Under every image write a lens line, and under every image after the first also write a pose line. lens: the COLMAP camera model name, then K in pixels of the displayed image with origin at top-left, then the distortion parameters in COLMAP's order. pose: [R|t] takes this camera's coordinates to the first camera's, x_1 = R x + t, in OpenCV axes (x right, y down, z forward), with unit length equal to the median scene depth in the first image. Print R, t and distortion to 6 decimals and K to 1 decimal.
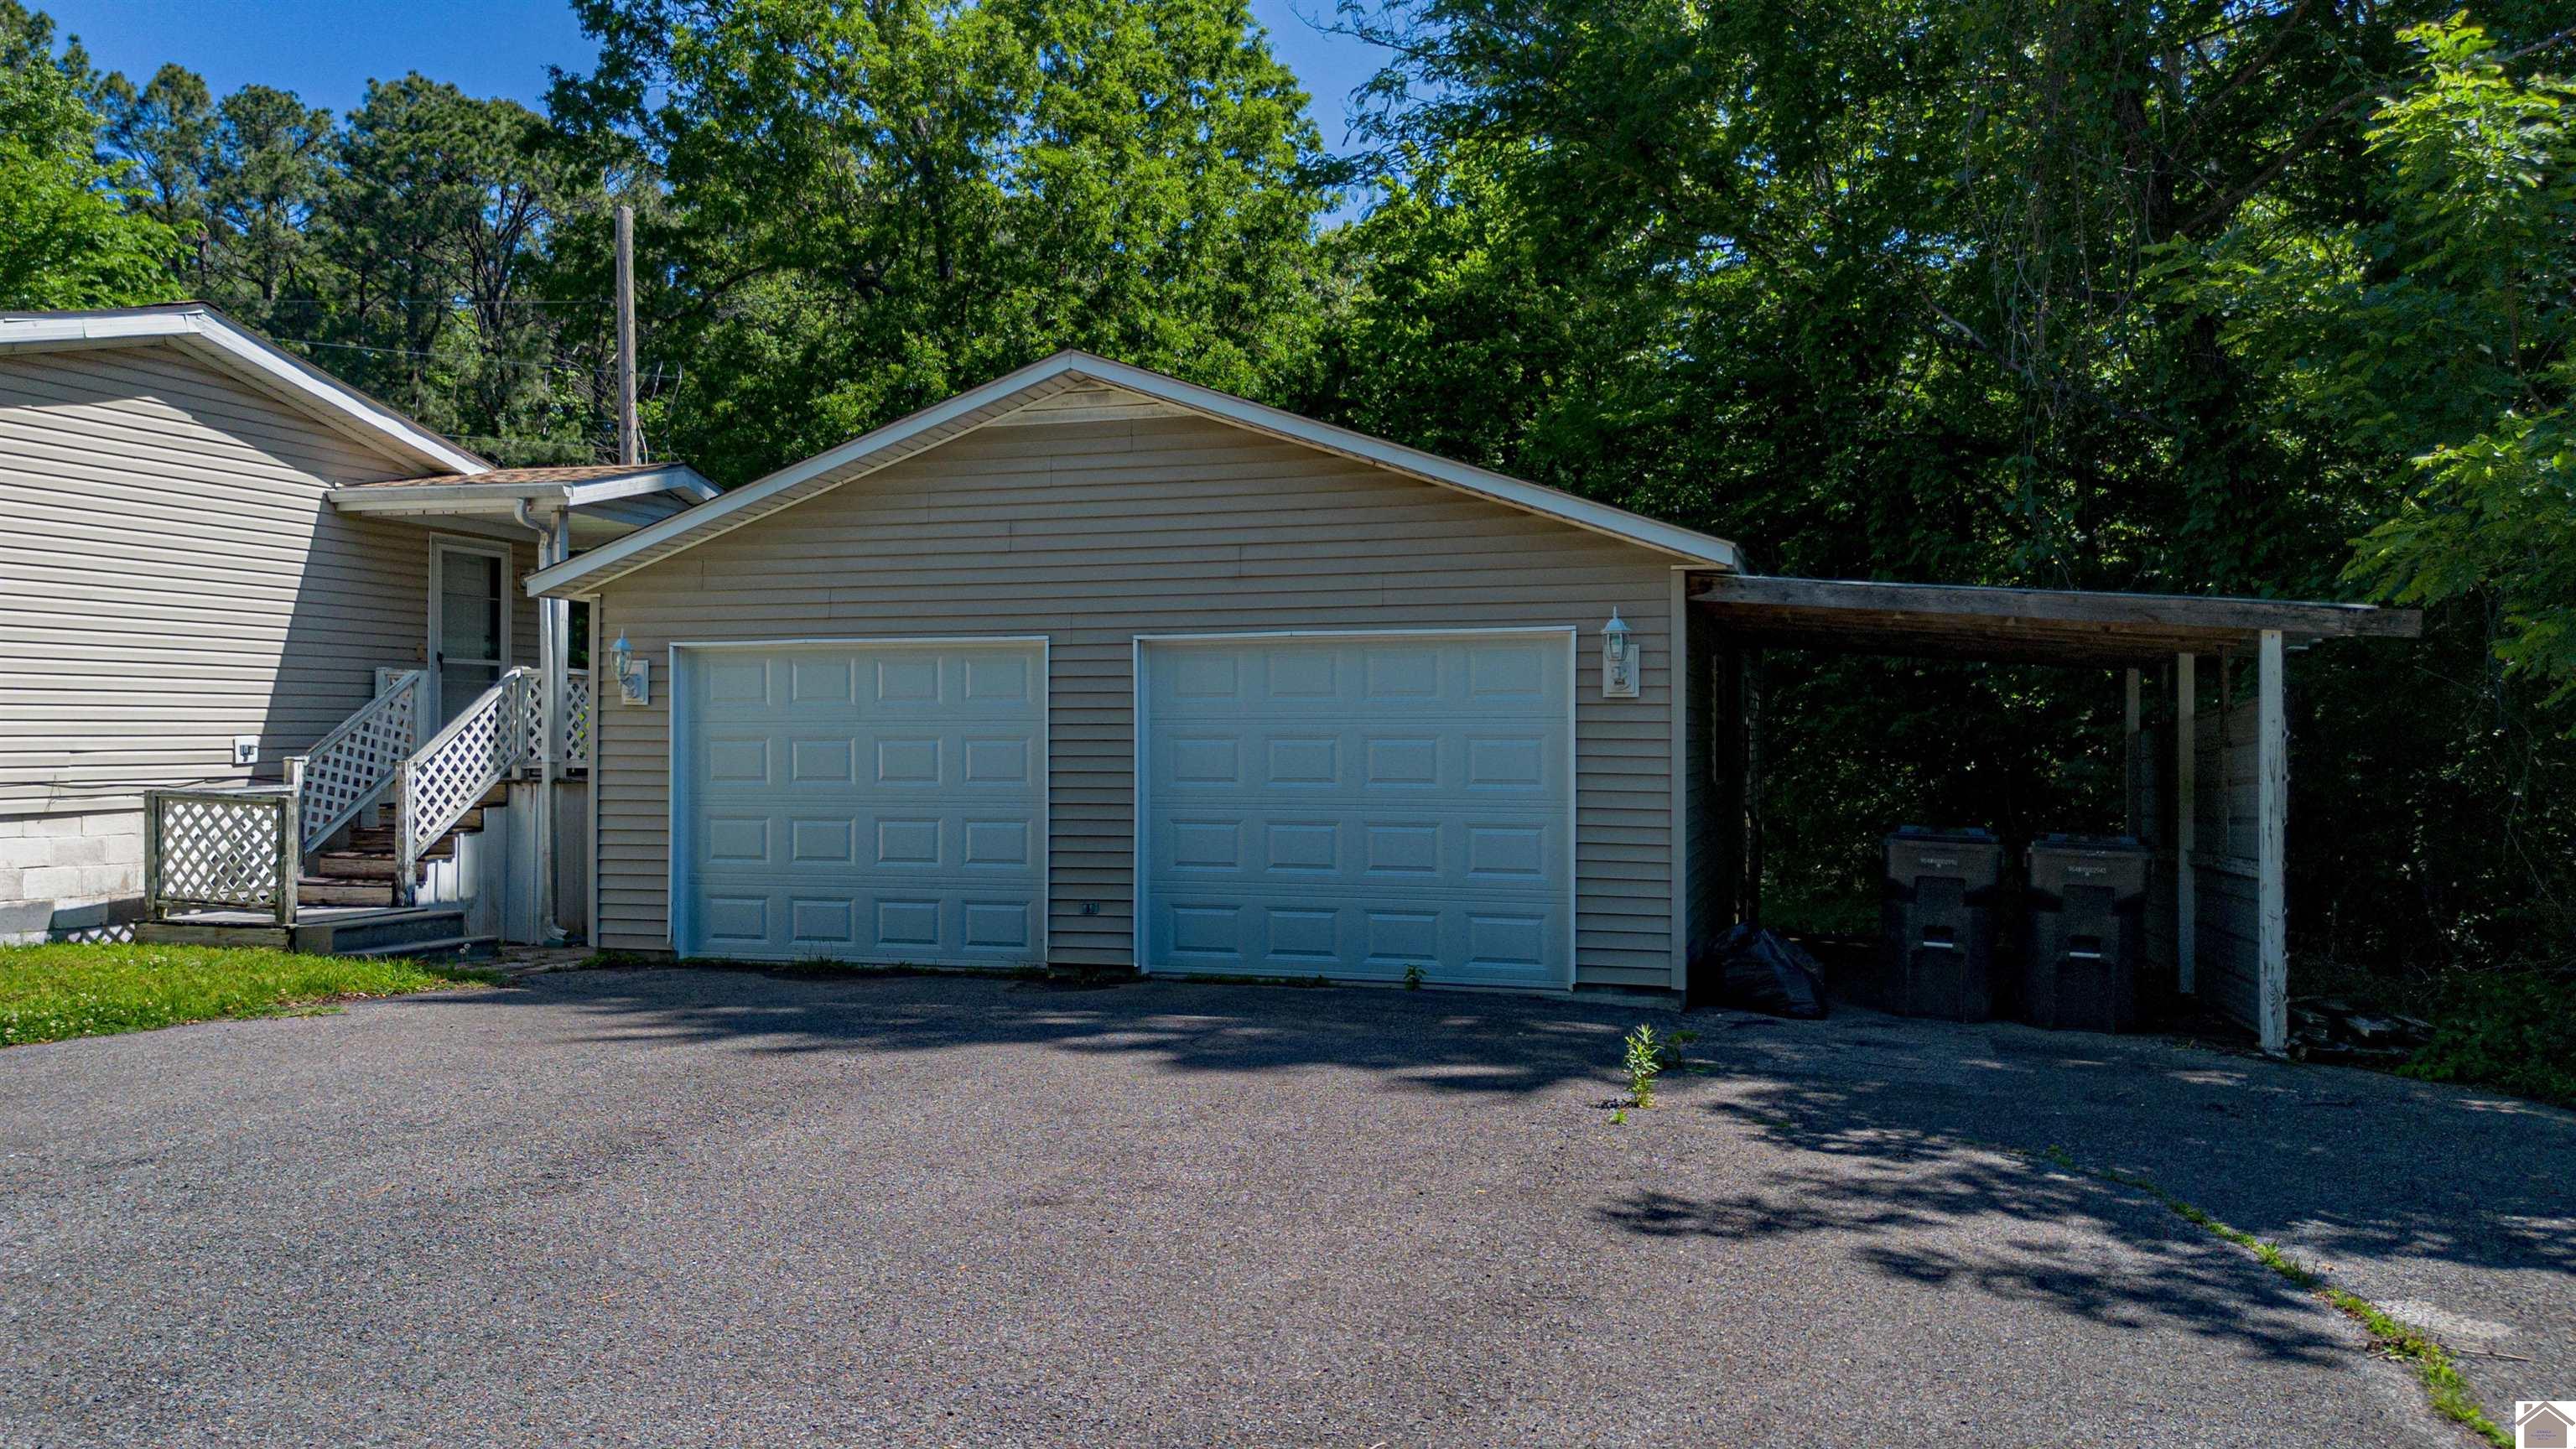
lens RADIAL K [[1842.2, 0, 1268.0], [0, 1842.2, 716.2], [0, 0, 1]] dist [0.067937, -0.063875]
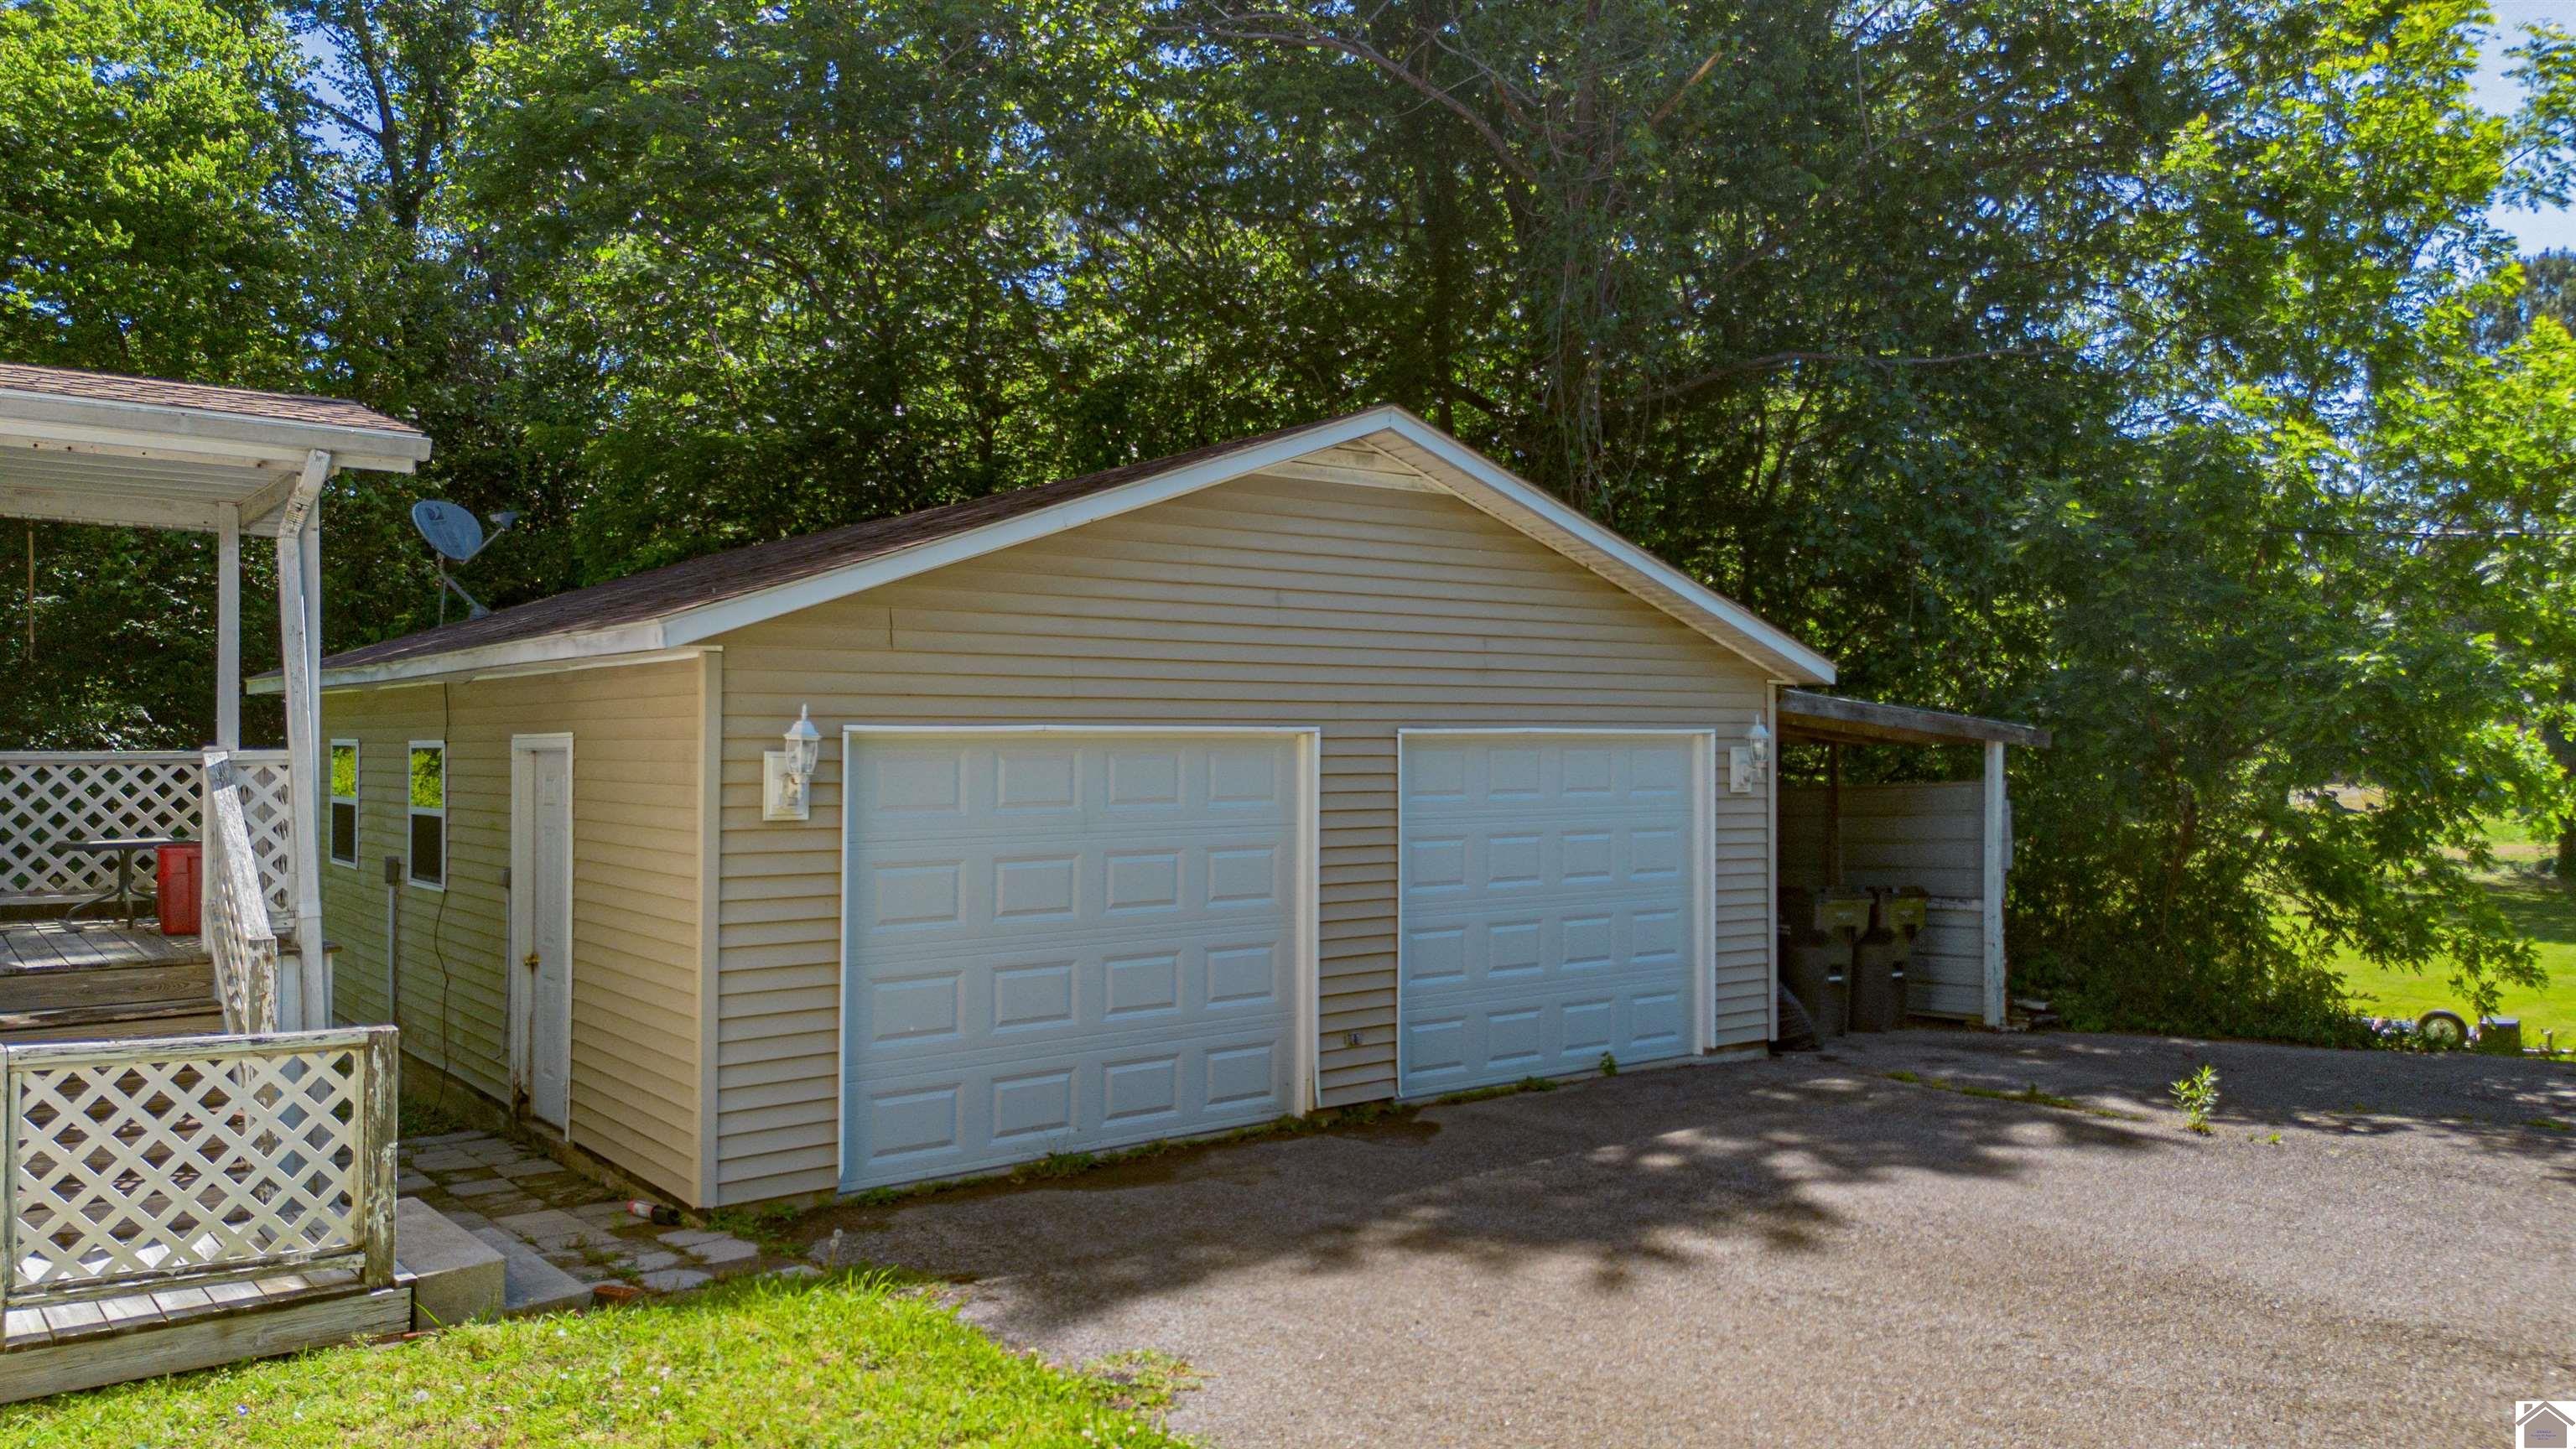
lens RADIAL K [[1842.2, 0, 1288.7], [0, 1842.2, 731.5], [0, 0, 1]] dist [0.067937, -0.063875]
pose [[0.569797, 0.005892, 0.821764, -0.909945], [-0.004762, 0.999981, -0.003868, -0.041835], [-0.821772, -0.001709, 0.569814, 0.571455]]
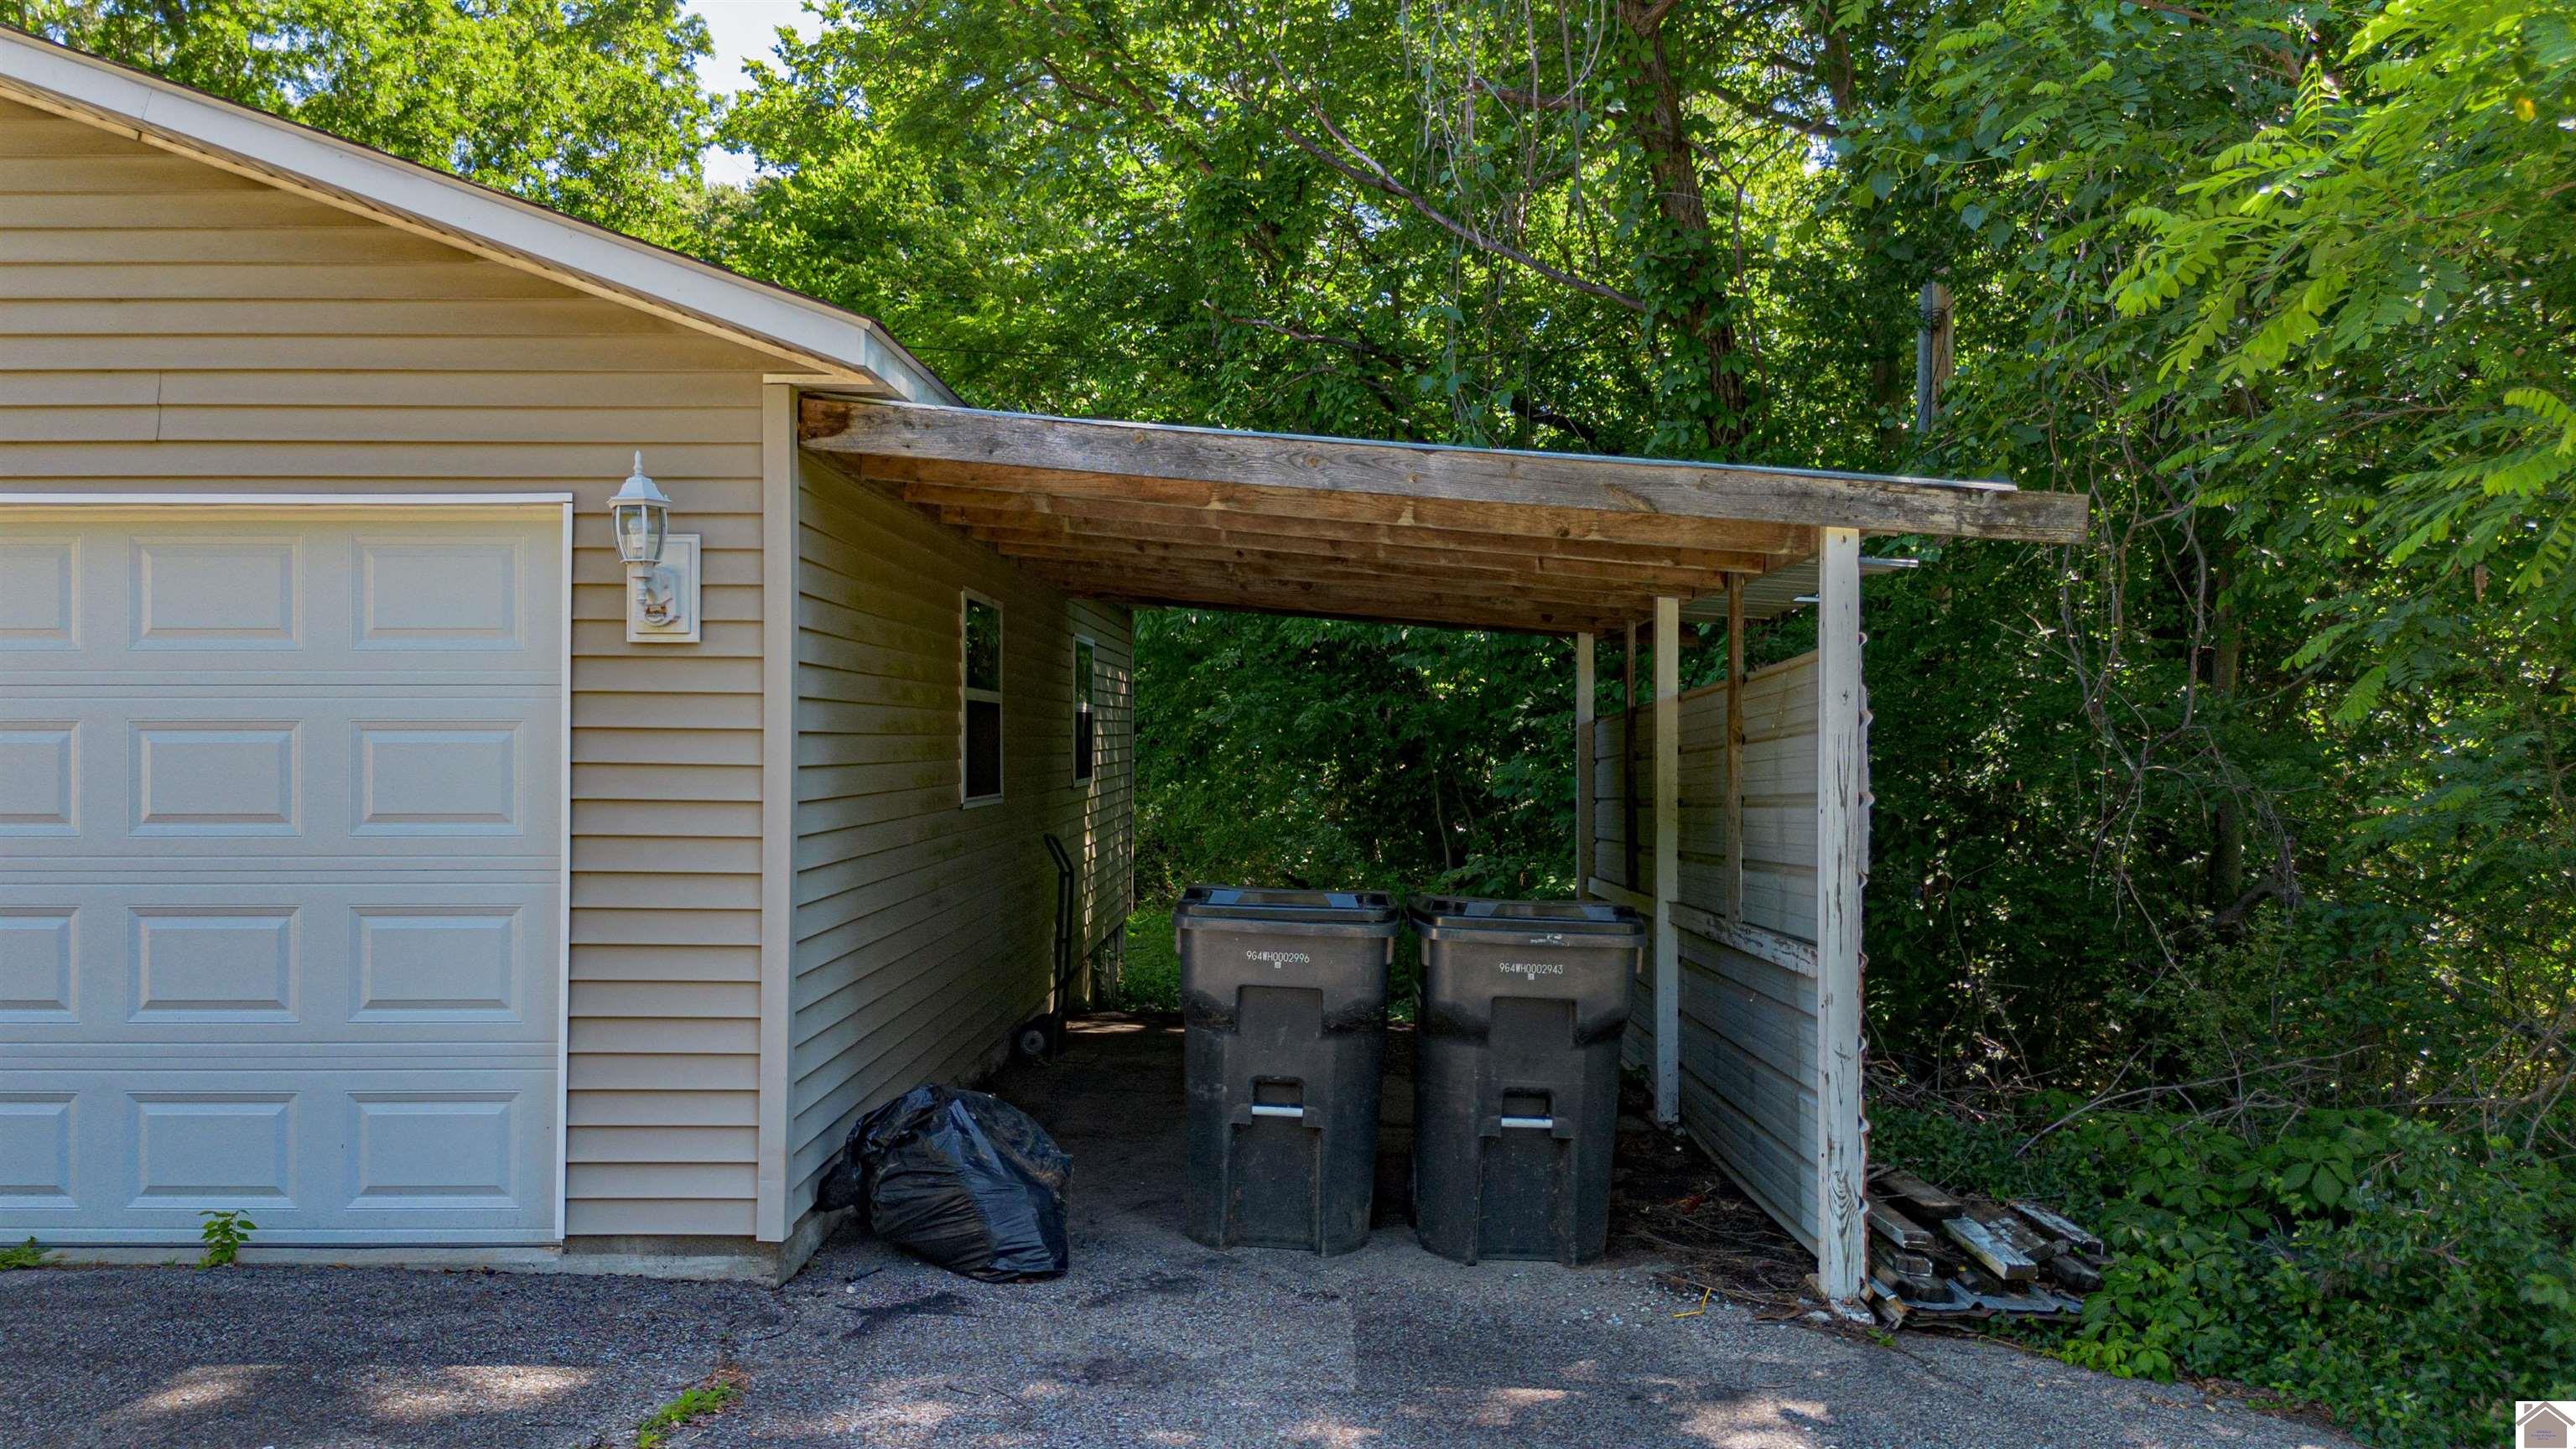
lens RADIAL K [[1842.2, 0, 1275.2], [0, 1842.2, 725.5], [0, 0, 1]] dist [0.067937, -0.063875]
pose [[0.960810, 0.001420, 0.277203, 0.209723], [-0.003104, 0.999979, 0.005633, 0.008178], [-0.277189, -0.006273, 0.960795, 0.482839]]
